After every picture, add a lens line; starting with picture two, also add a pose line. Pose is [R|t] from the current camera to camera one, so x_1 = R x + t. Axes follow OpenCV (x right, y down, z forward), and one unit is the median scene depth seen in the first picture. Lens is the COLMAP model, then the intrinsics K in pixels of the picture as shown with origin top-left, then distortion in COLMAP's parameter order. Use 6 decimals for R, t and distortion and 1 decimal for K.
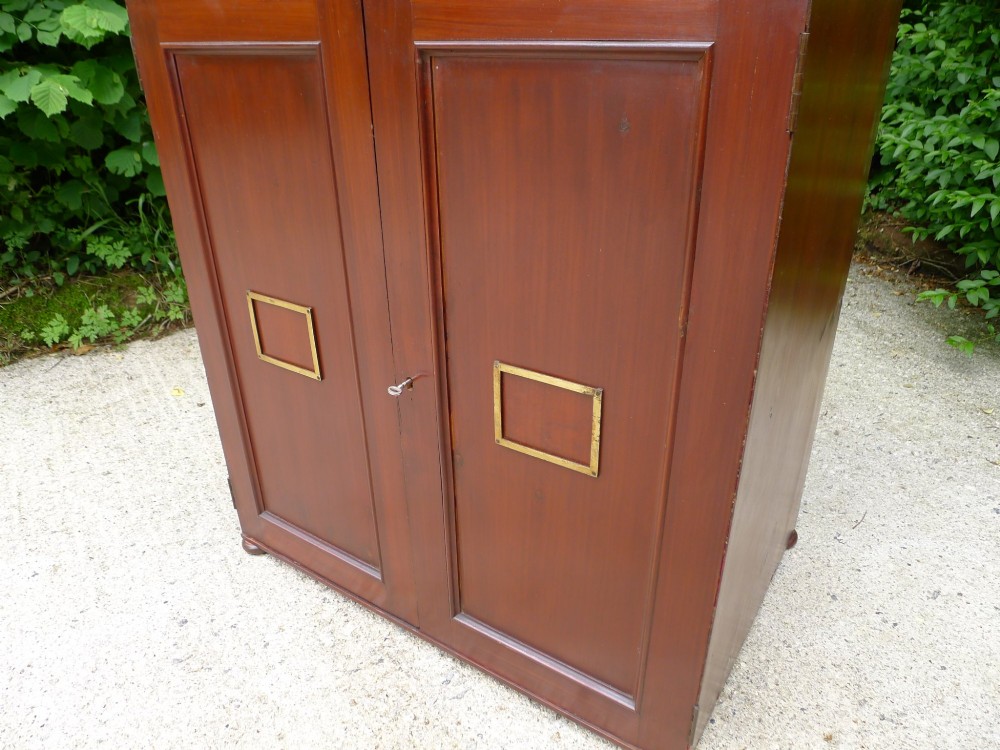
lens RADIAL K [[705.8, 0, 495.8], [0, 705.8, 371.8], [0, 0, 1]] dist [-0.059093, 0.013908]
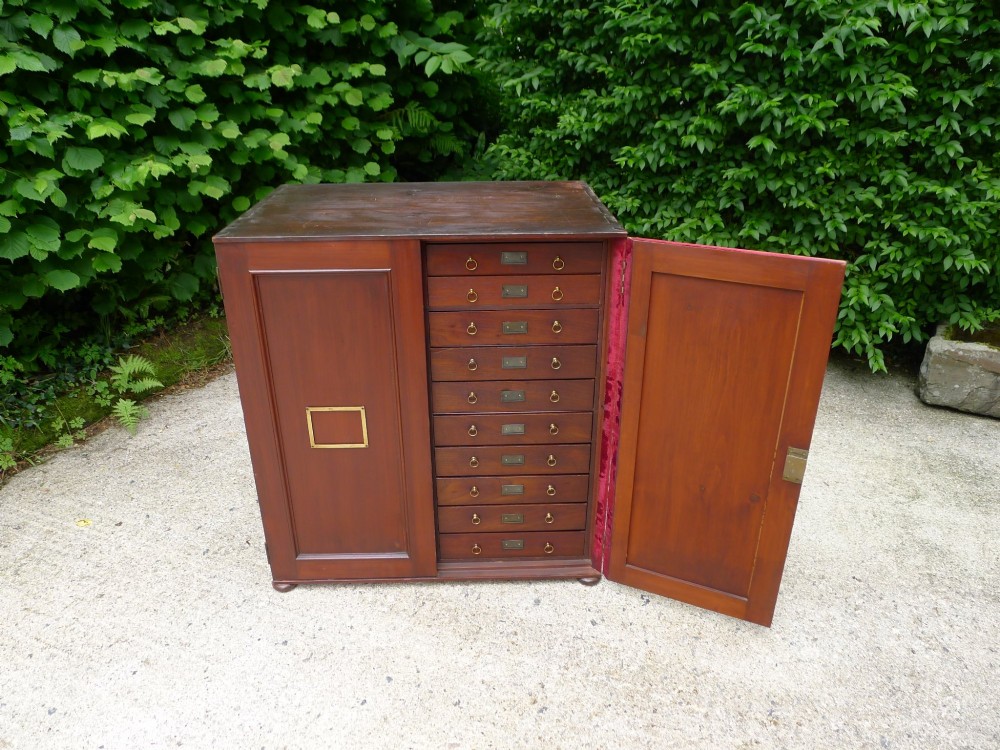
lens RADIAL K [[705.8, 0, 496.1], [0, 705.8, 371.4], [0, 0, 1]] dist [-0.059093, 0.013908]
pose [[0.809956, -0.233633, 0.537946, -0.604910], [0.255877, 0.966100, 0.034322, -0.098970], [-0.527729, 0.109849, 0.842280, -0.419967]]
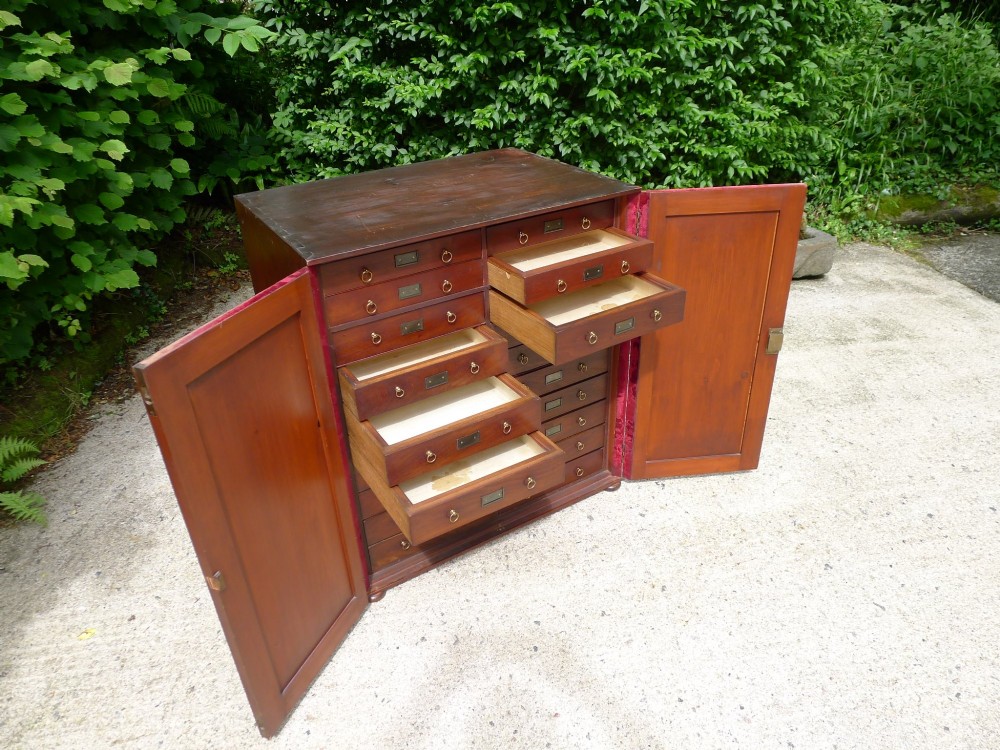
lens RADIAL K [[705.8, 0, 503.8], [0, 705.8, 376.7], [0, 0, 1]] dist [-0.059093, 0.013908]
pose [[0.399633, -0.449603, 0.798843, -1.077680], [0.436140, 0.859758, 0.265701, -0.358958], [-0.806272, 0.242225, 0.539678, -0.063342]]
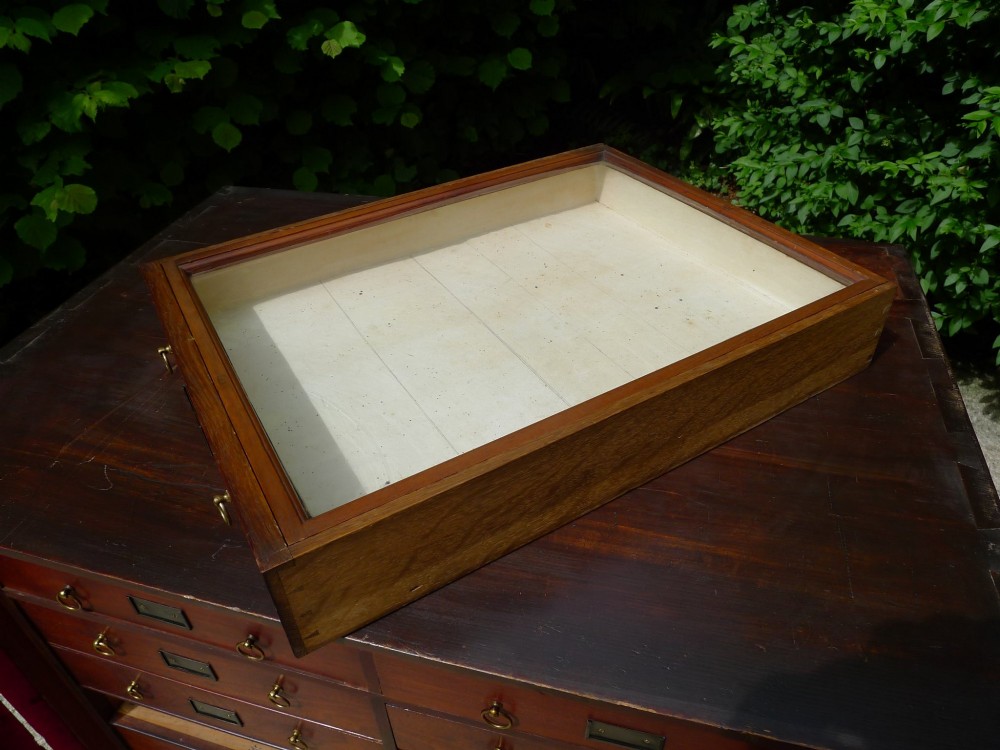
lens RADIAL K [[705.8, 0, 497.8], [0, 705.8, 381.4], [0, 0, 1]] dist [-0.059093, 0.013908]
pose [[0.948078, -0.206189, 0.242145, -0.067345], [0.158068, 0.966166, 0.203810, -0.432189], [-0.275976, -0.154953, 0.948592, 0.191204]]
